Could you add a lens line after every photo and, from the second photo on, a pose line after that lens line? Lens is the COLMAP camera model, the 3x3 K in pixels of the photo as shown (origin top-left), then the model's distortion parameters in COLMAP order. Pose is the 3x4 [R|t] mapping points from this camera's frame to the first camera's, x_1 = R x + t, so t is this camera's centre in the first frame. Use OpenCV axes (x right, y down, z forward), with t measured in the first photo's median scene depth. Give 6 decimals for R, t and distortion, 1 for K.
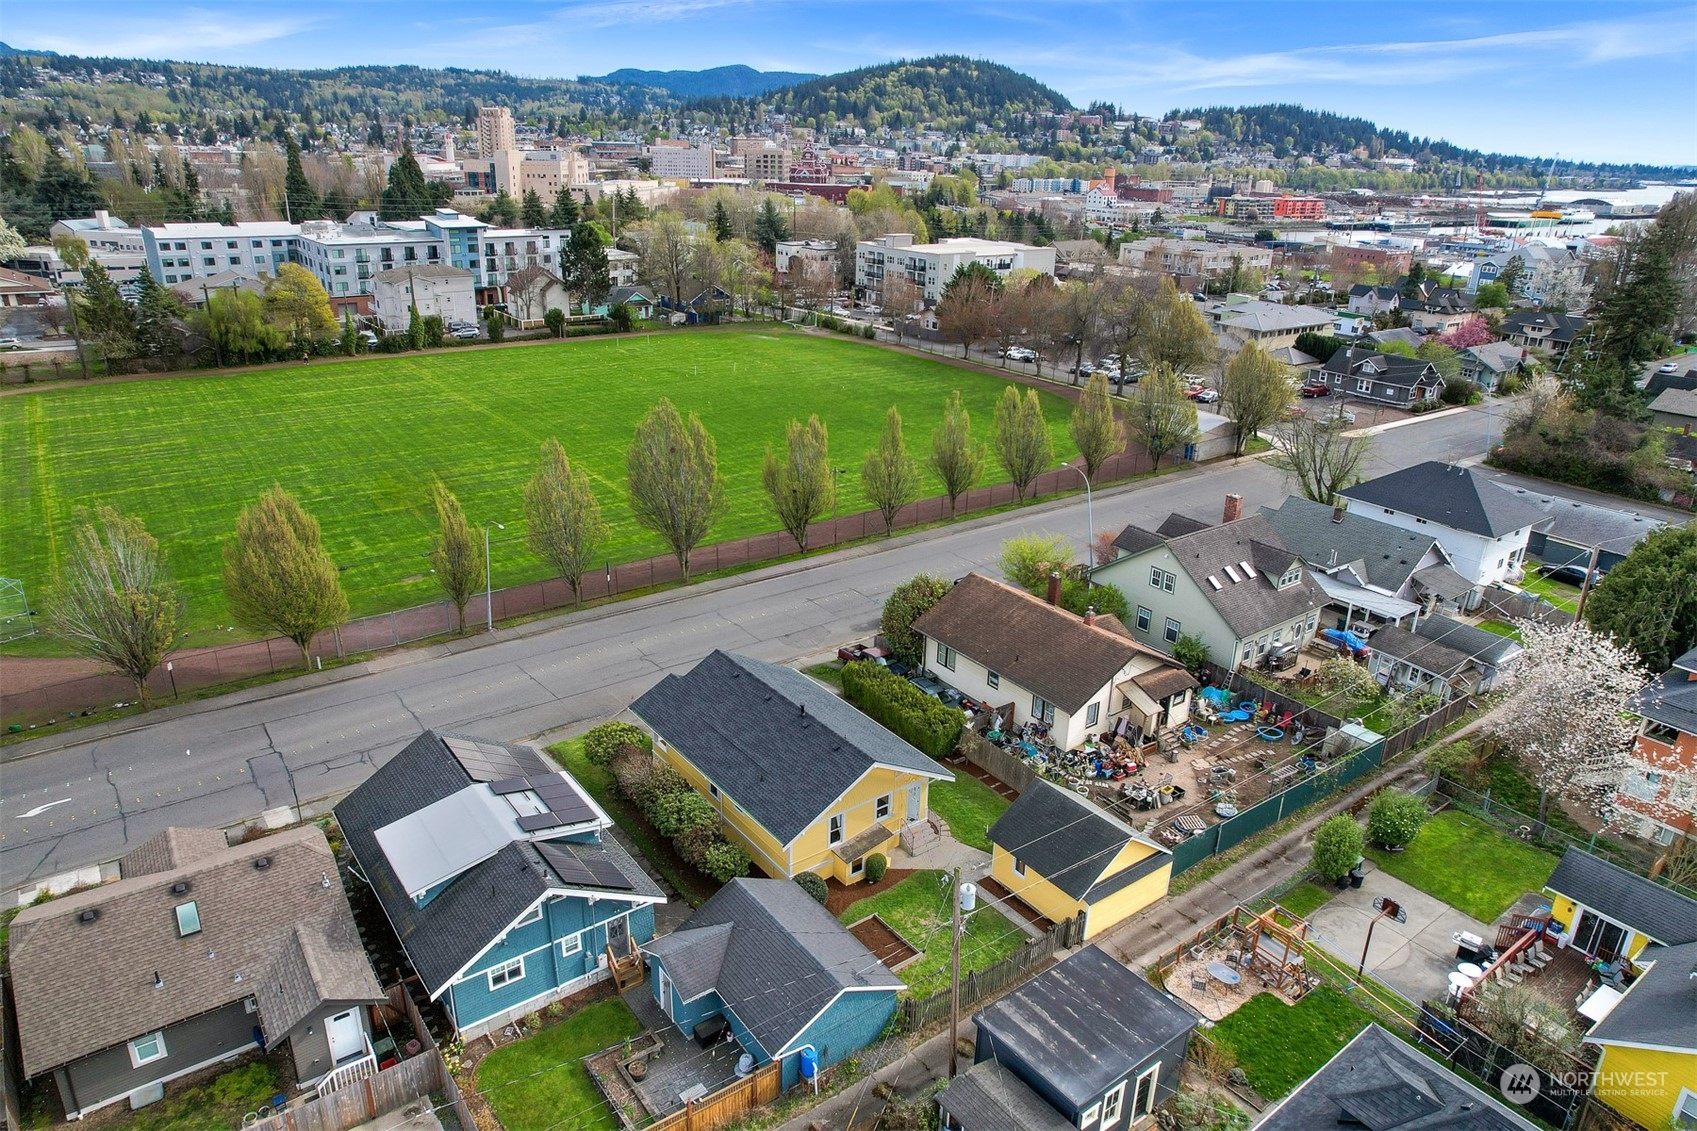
lens RADIAL K [[1092.5, 0, 855.2], [0, 1092.5, 563.7], [0, 0, 1]] dist [-0.076880, 0.064333]
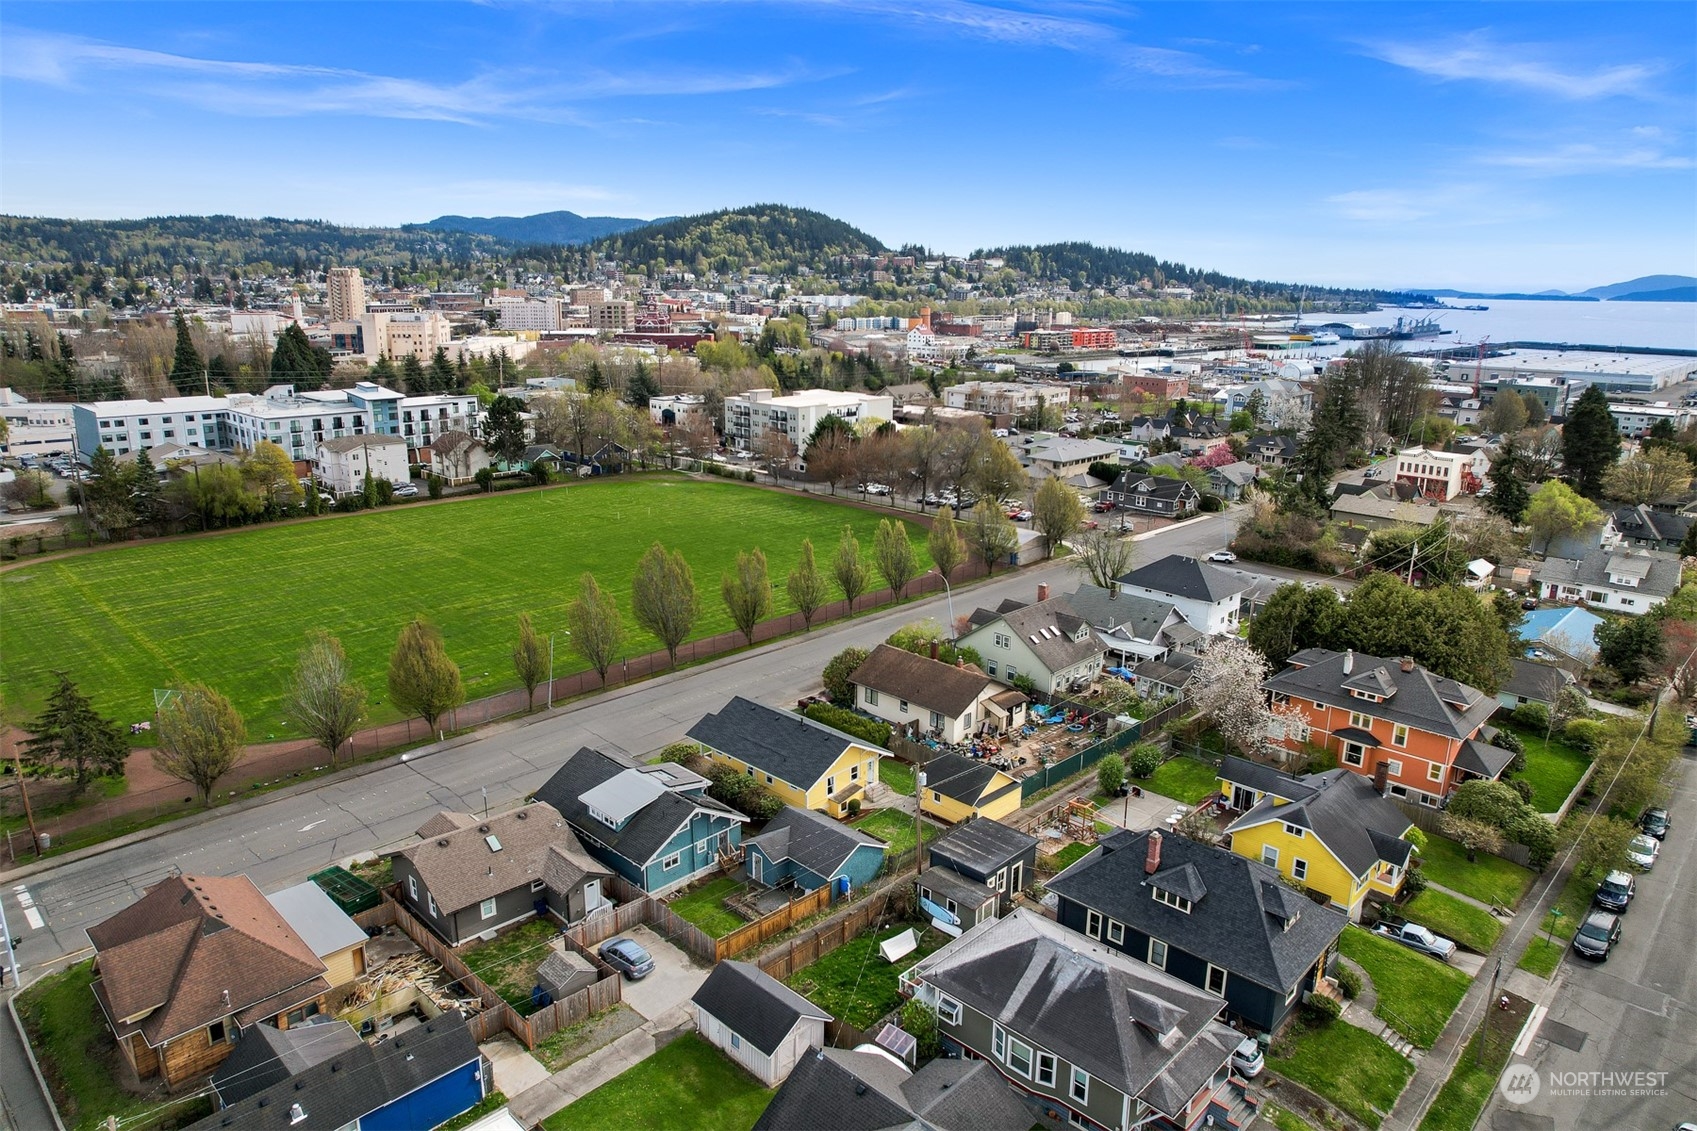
lens RADIAL K [[1075.6, 0, 859.0], [0, 1075.6, 567.8], [0, 0, 1]] dist [-0.080828, 0.067660]
pose [[0.987069, -0.055112, 0.150522, -0.056130], [0.071196, 0.992063, -0.103648, 0.021836], [-0.143615, 0.113024, 0.983158, -0.191043]]
